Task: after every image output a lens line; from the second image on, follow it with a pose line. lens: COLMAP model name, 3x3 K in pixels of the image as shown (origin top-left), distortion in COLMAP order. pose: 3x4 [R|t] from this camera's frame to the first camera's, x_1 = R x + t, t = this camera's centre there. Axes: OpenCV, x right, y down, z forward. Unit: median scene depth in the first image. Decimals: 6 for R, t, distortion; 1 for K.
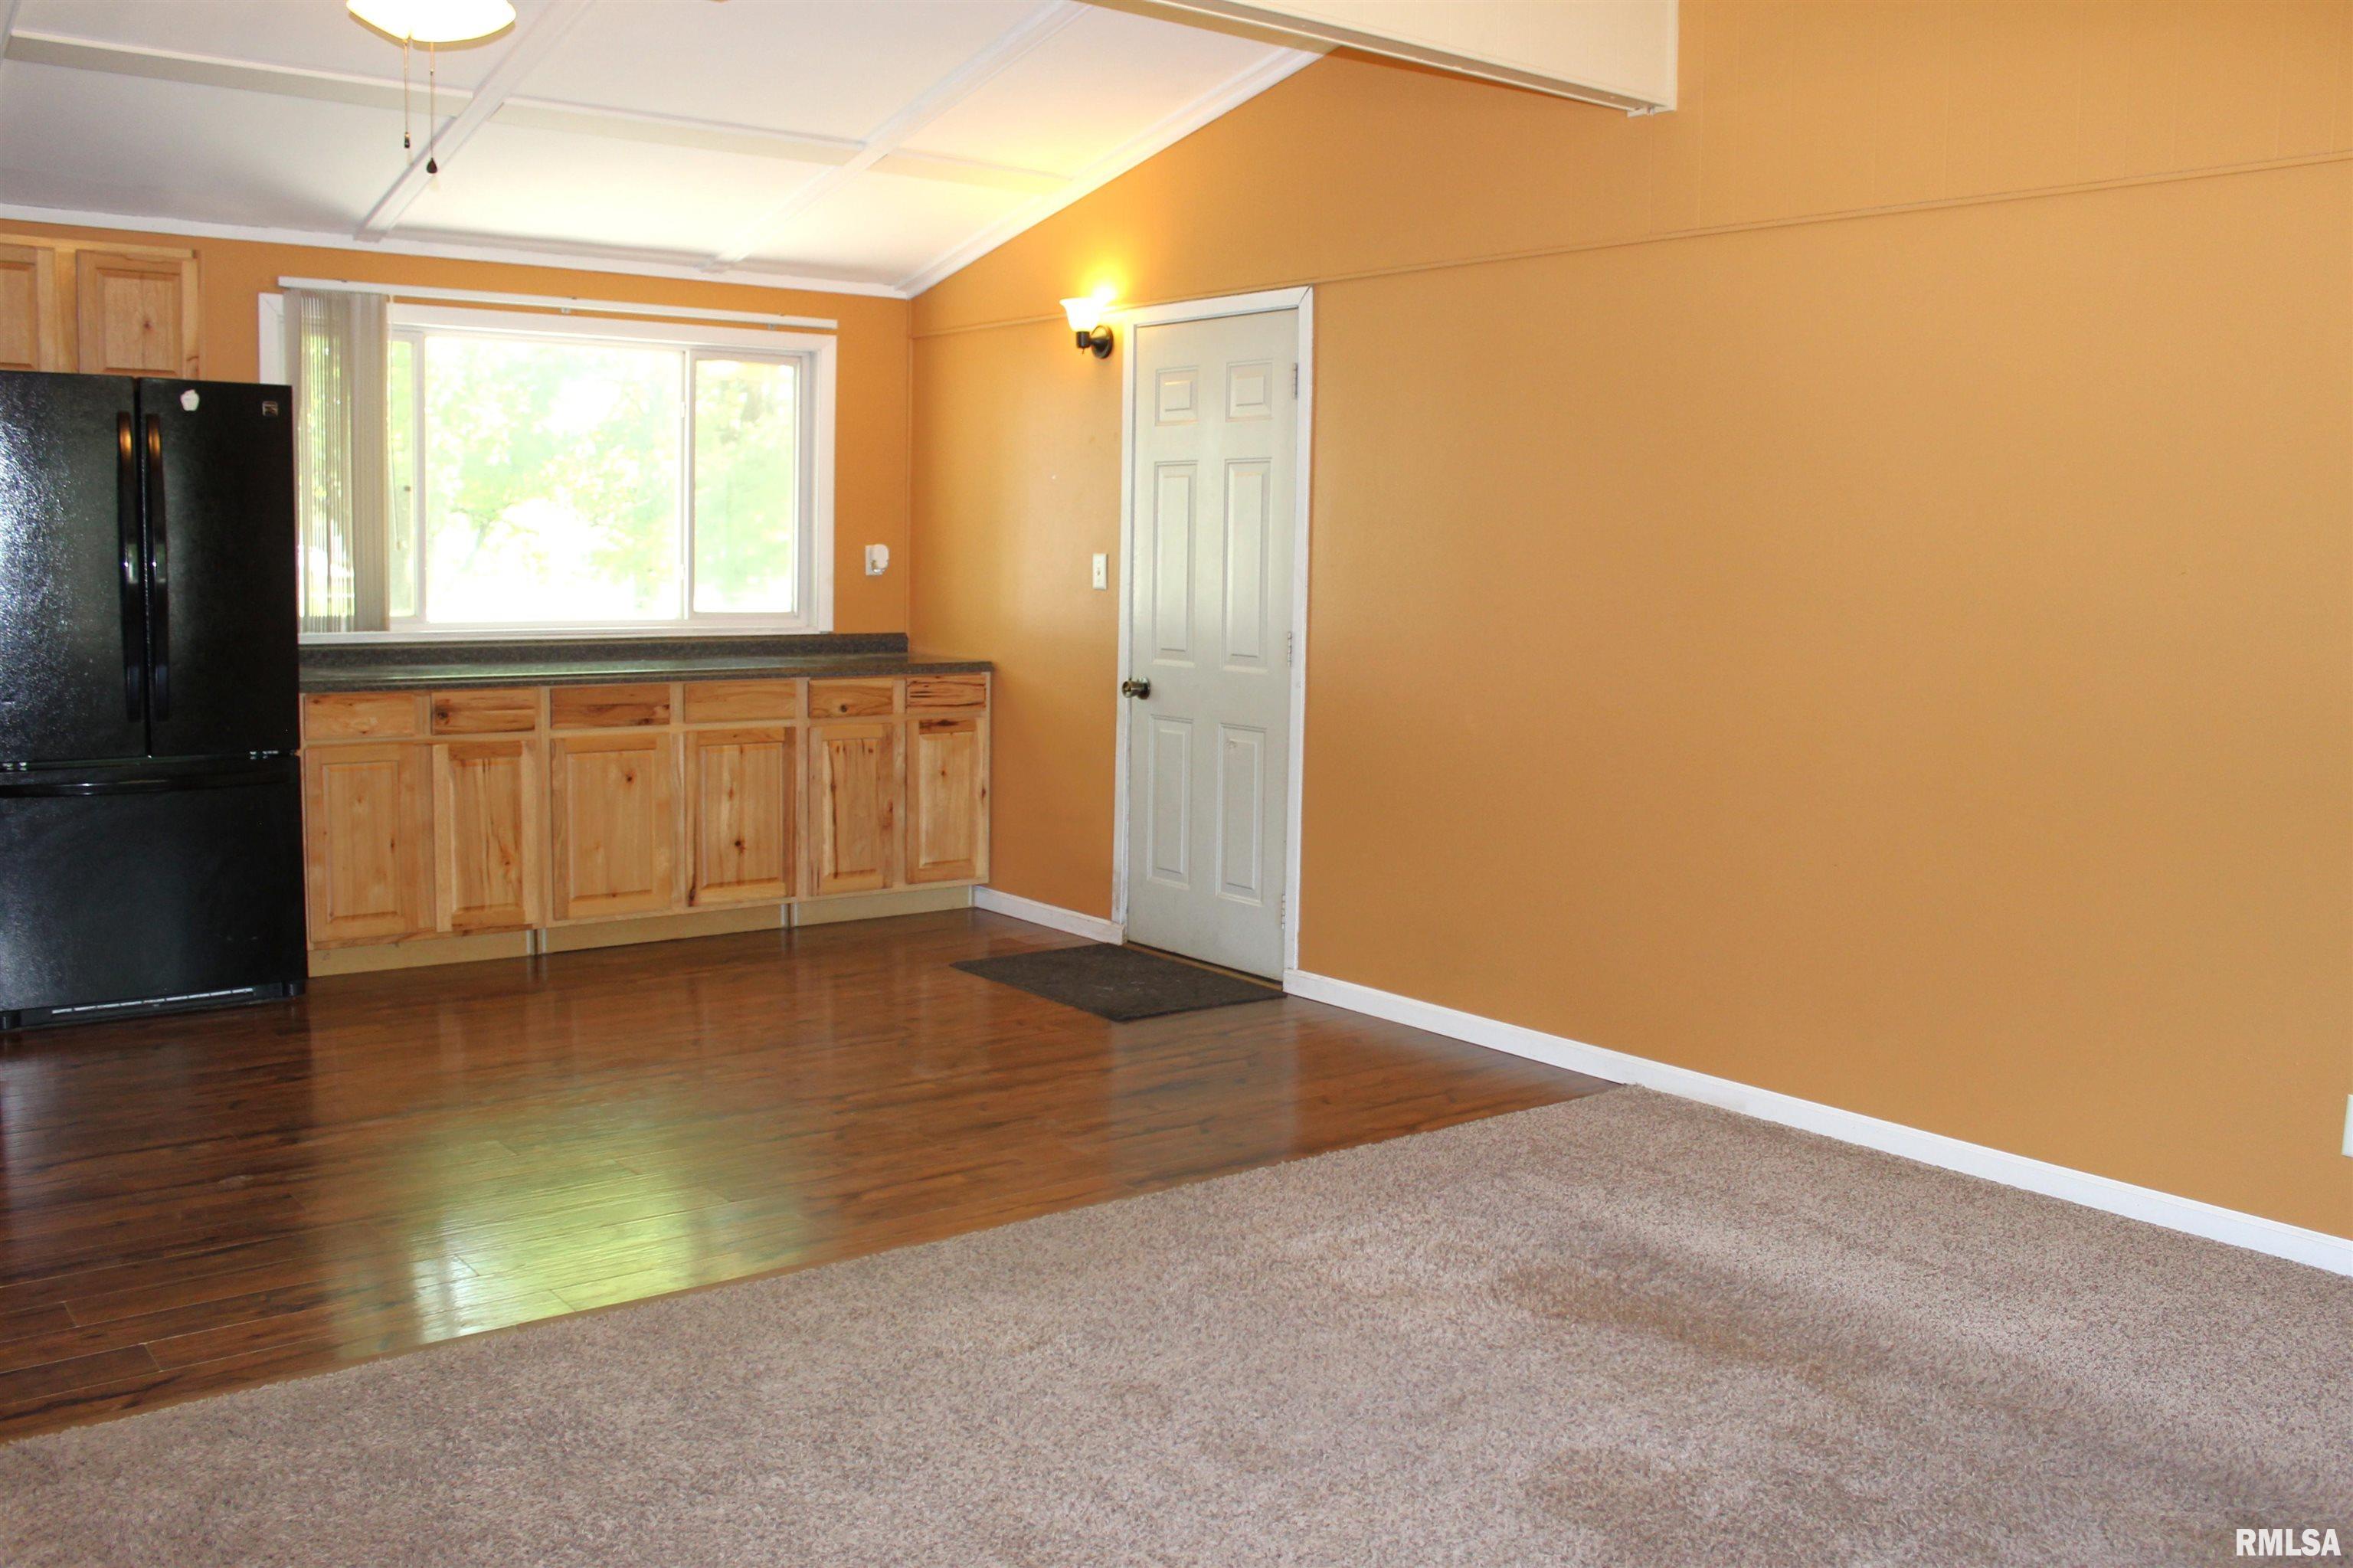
lens RADIAL K [[2062.7, 0, 1205.2], [0, 2062.7, 772.2], [0, 0, 1]] dist [-0.192089, 0.206581]
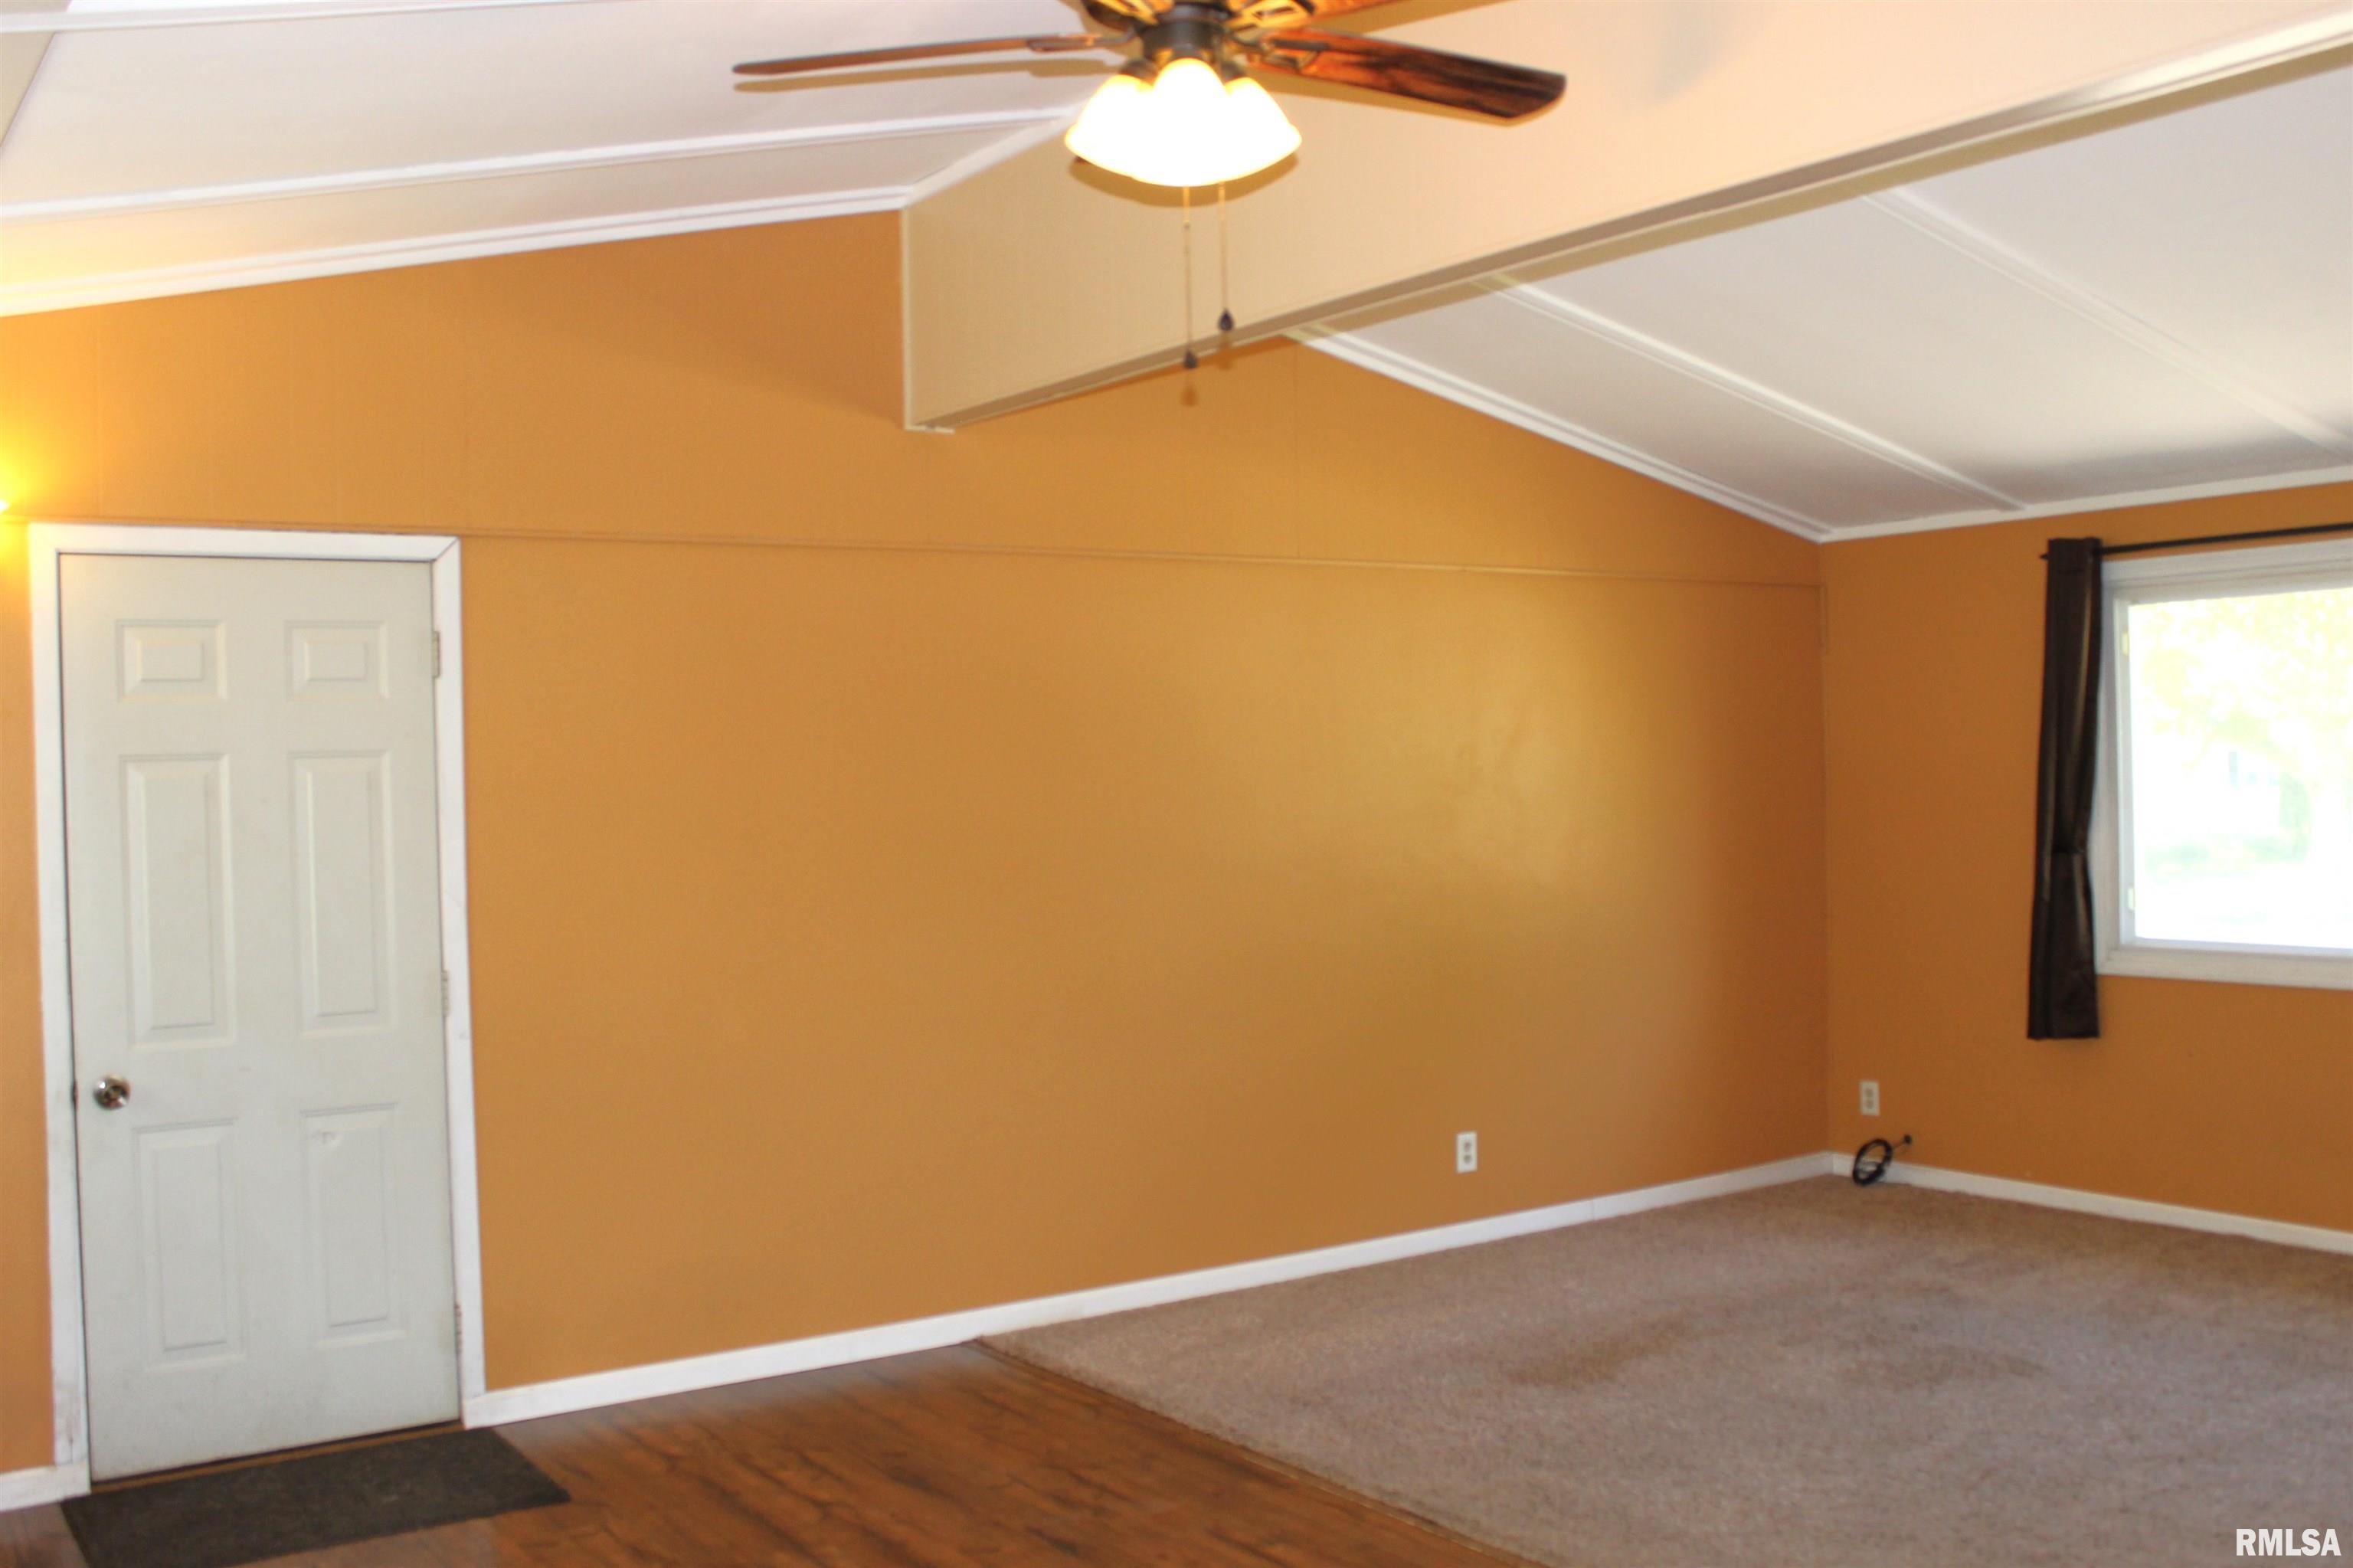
lens RADIAL K [[2268.6, 0, 1179.2], [0, 2268.6, 761.8], [0, 0, 1]] dist [-0.171096, 0.181137]
pose [[0.066714, -0.019868, 0.997574, -0.715195], [0.135355, 0.990740, 0.010680, -0.107612], [-0.988549, 0.134314, 0.068786, 0.595151]]
